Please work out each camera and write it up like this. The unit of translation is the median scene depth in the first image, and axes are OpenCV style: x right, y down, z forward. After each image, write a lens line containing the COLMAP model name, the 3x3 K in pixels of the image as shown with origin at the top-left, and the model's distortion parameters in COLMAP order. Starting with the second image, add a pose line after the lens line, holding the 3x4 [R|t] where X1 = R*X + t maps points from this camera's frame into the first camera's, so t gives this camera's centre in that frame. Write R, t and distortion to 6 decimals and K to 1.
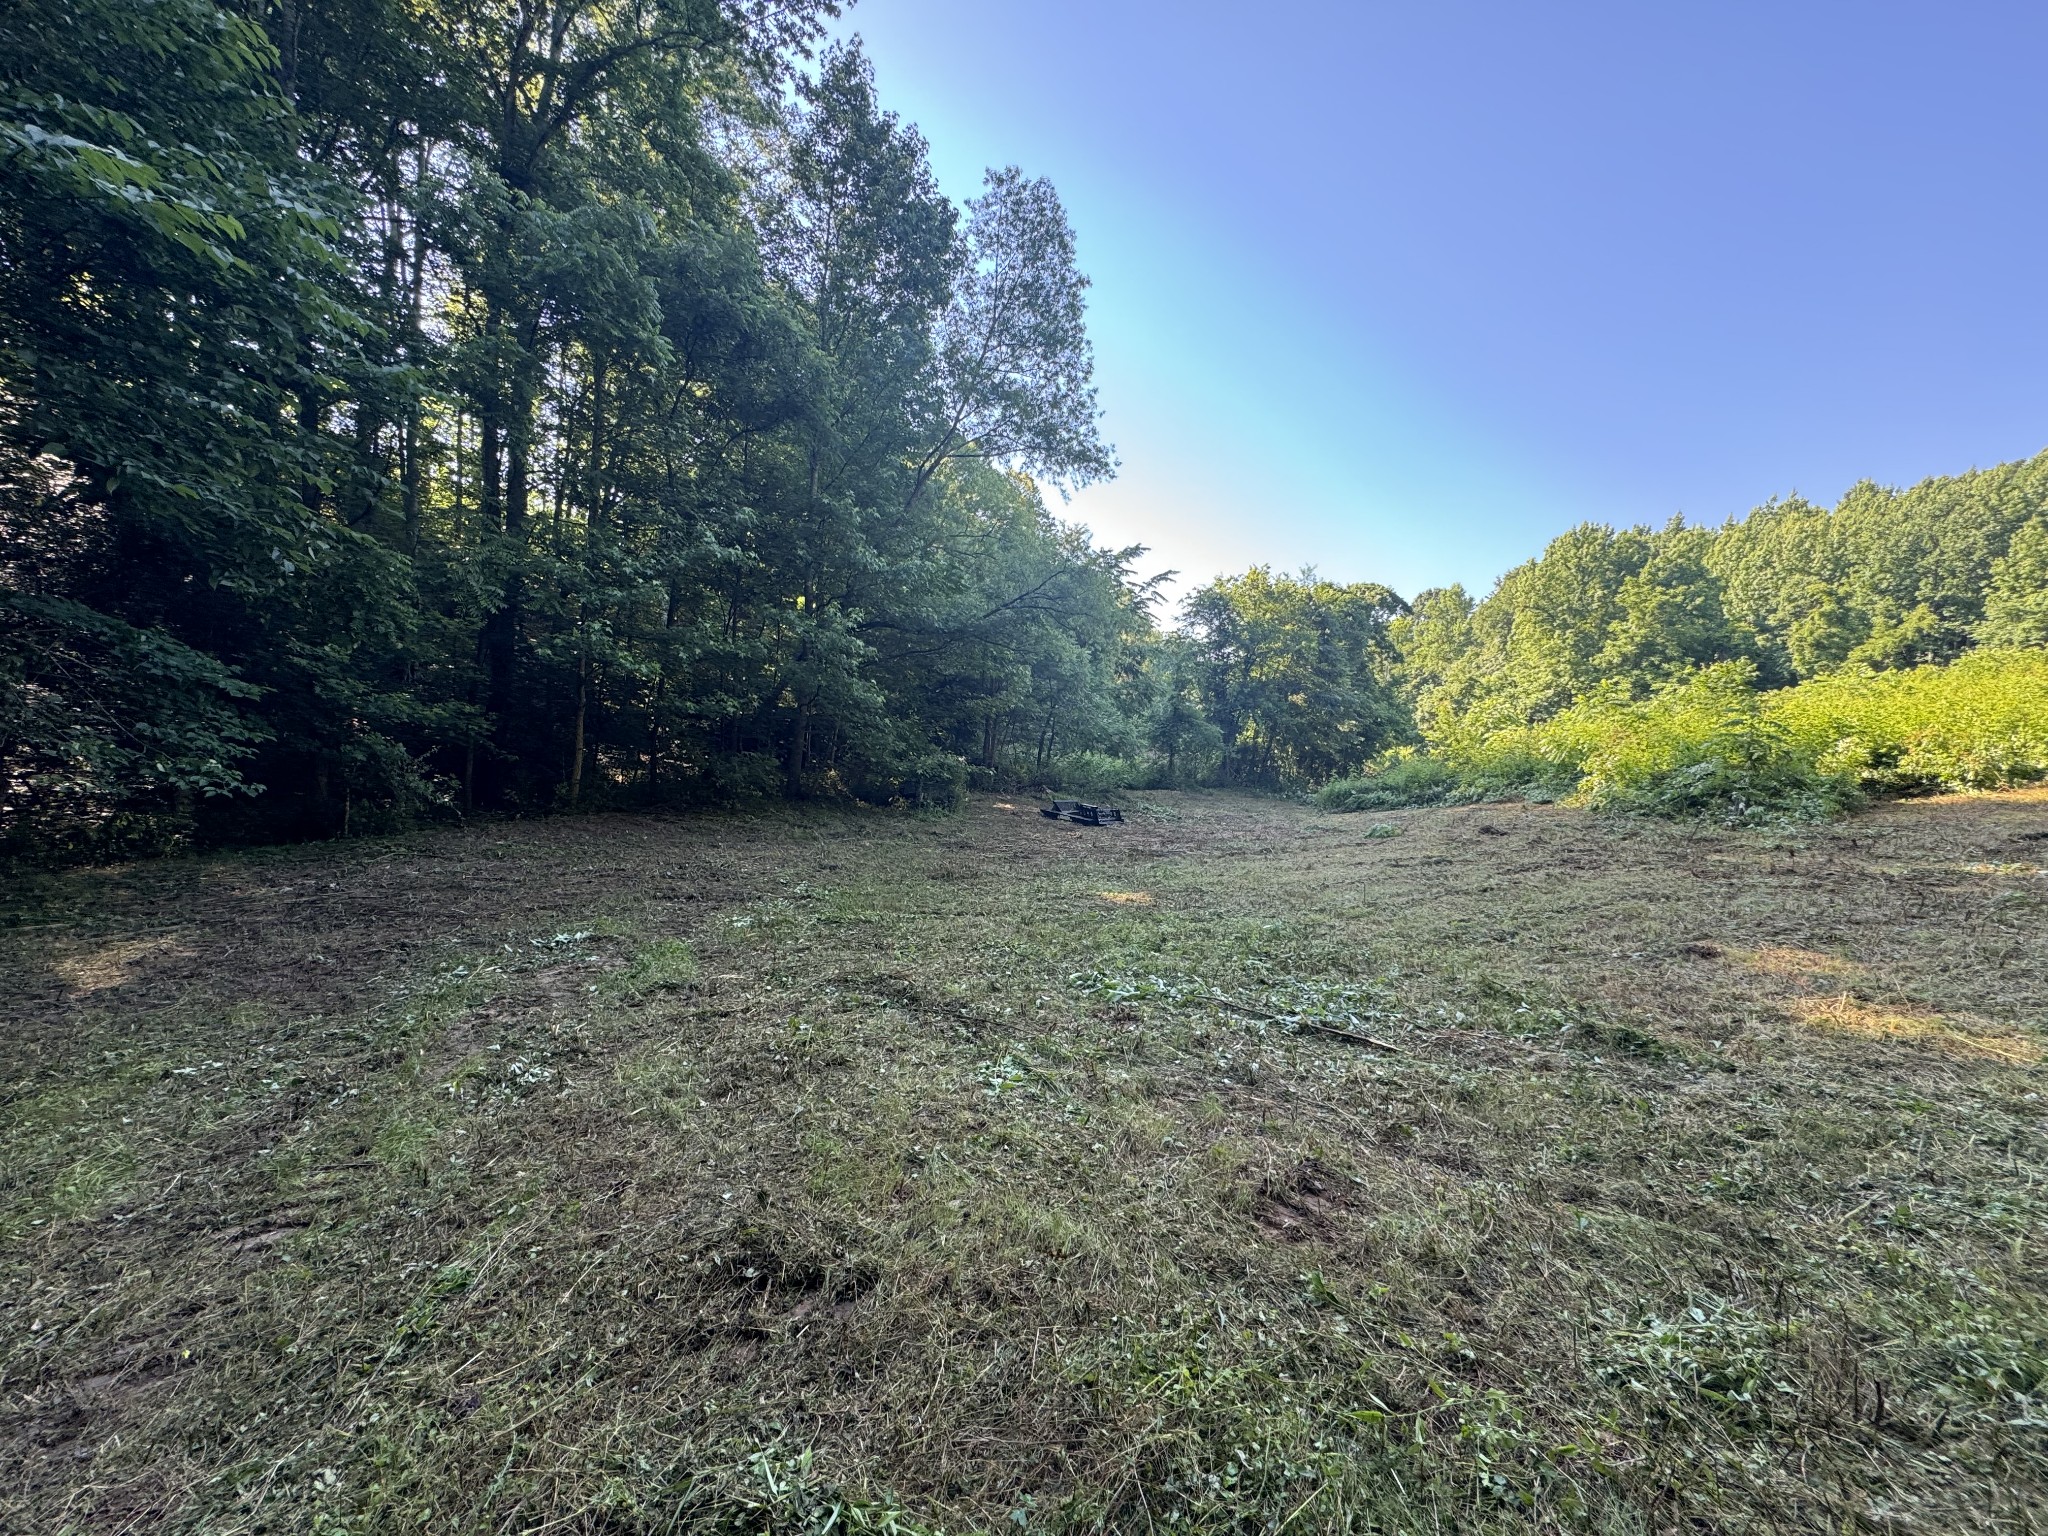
lens RADIAL K [[1208.9, 0, 1025.6], [0, 1208.9, 767.7], [0, 0, 1]] dist [-0.000792, -0.000128]
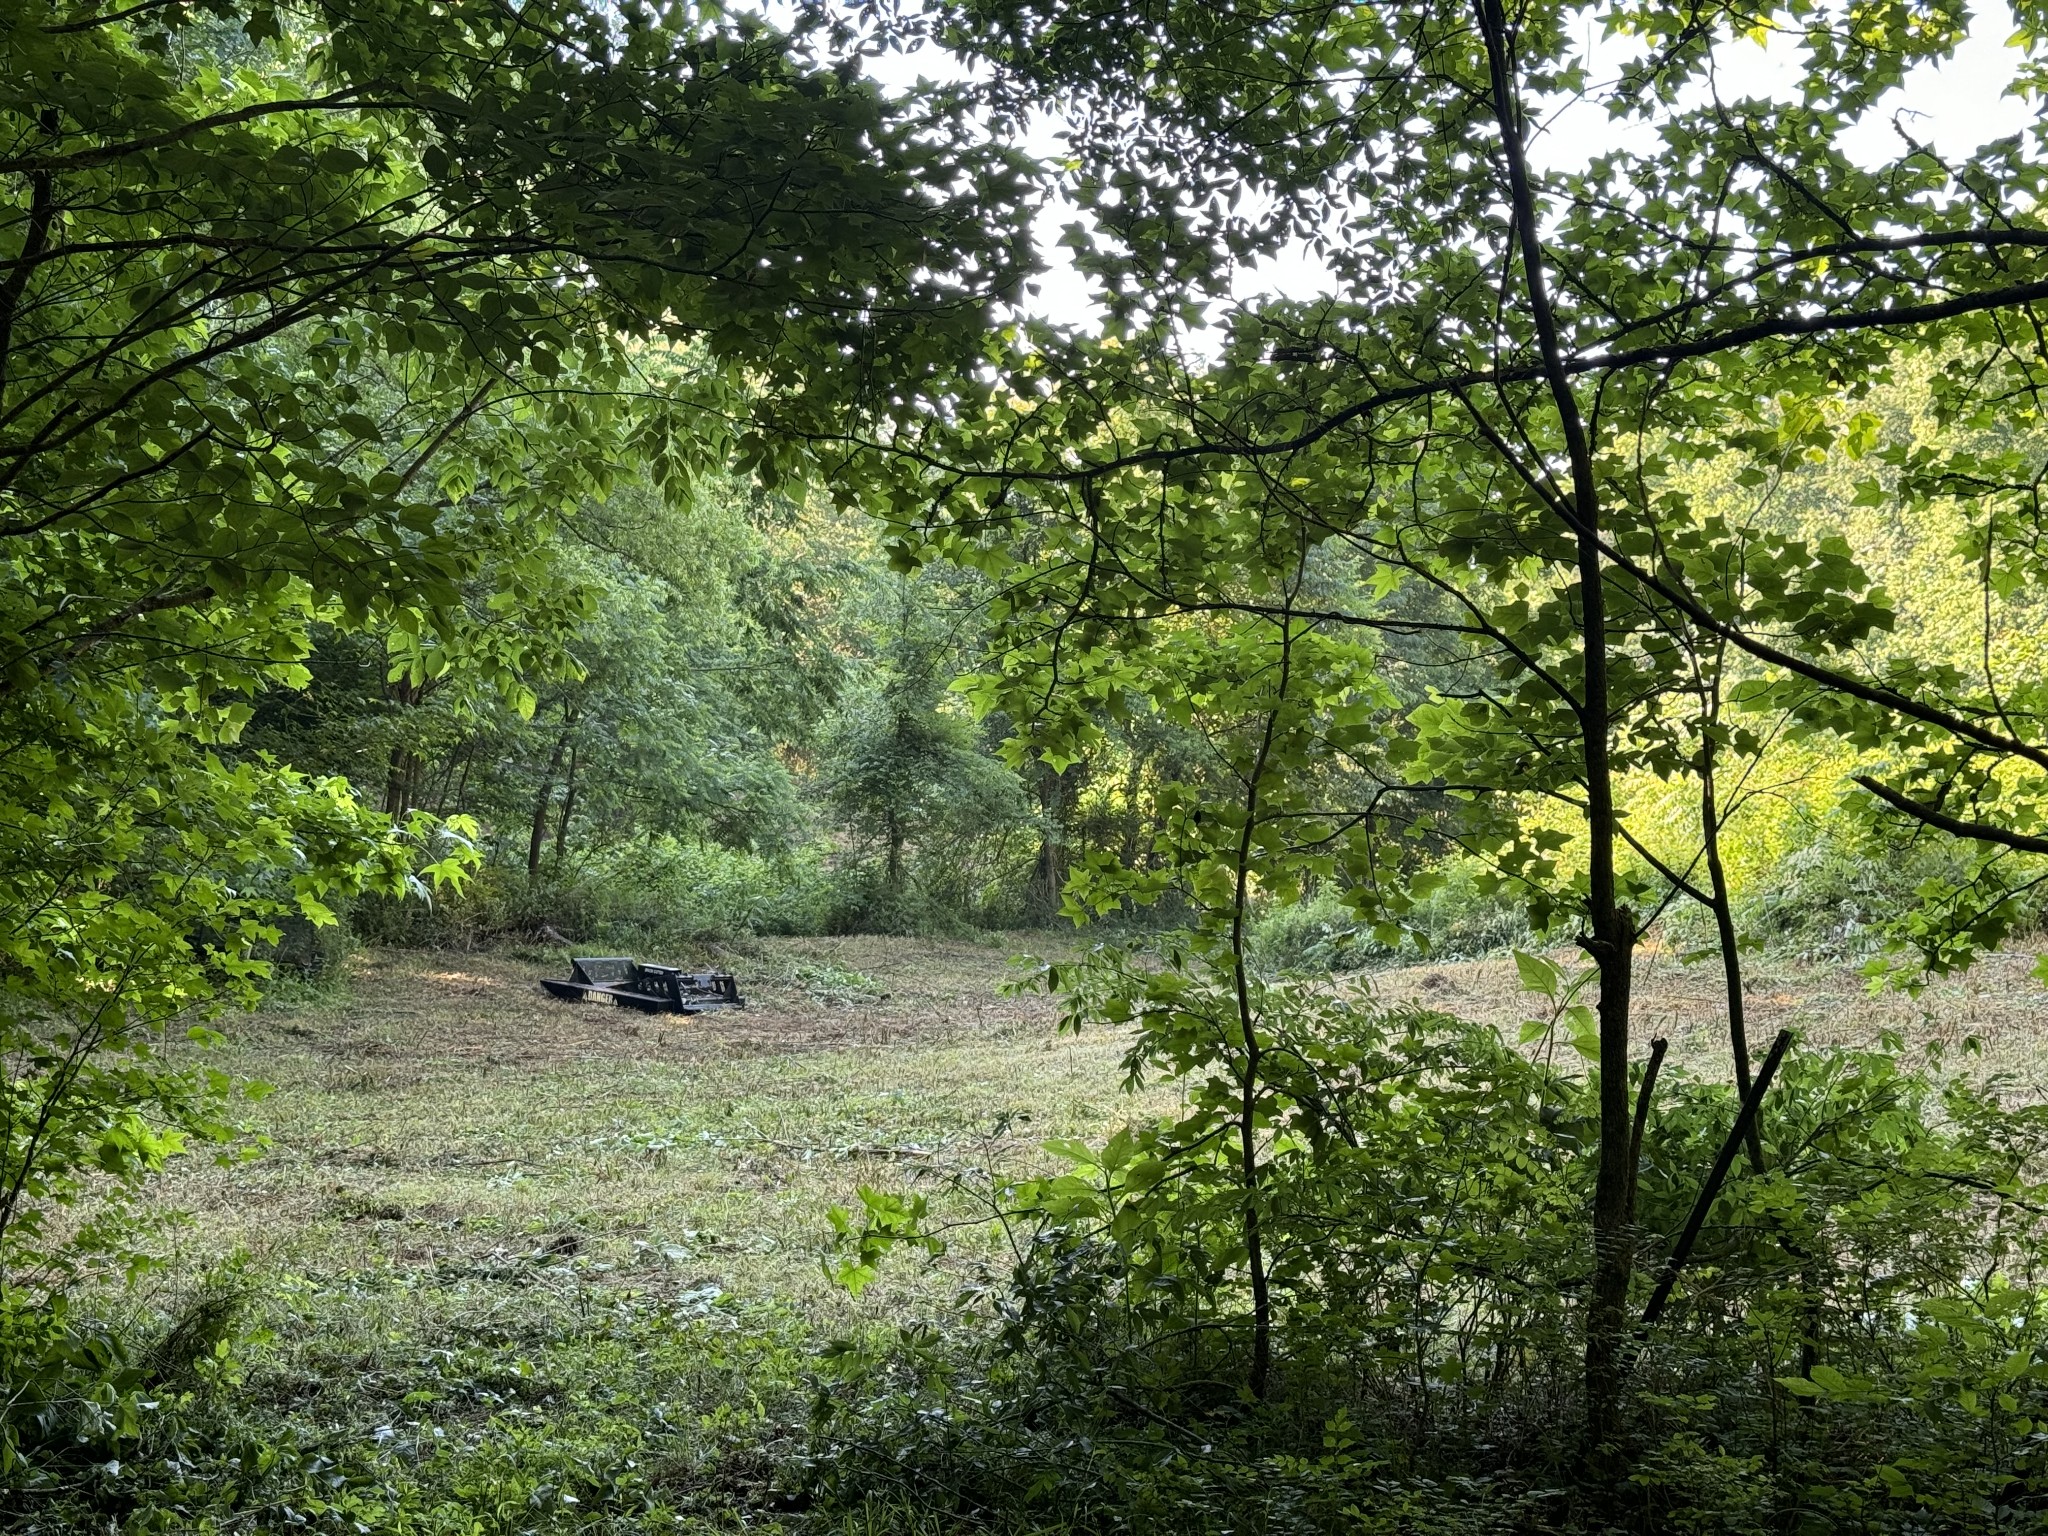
lens RADIAL K [[2753.6, 0, 1024.5], [0, 2753.6, 771.9], [0, 0, 1]] dist [0.074686, 0.000000]
pose [[0.982562, -0.009402, 0.185699, 0.002256], [0.016262, 0.999239, -0.035449, -0.001275], [-0.185224, 0.037851, 0.981967, 0.144361]]
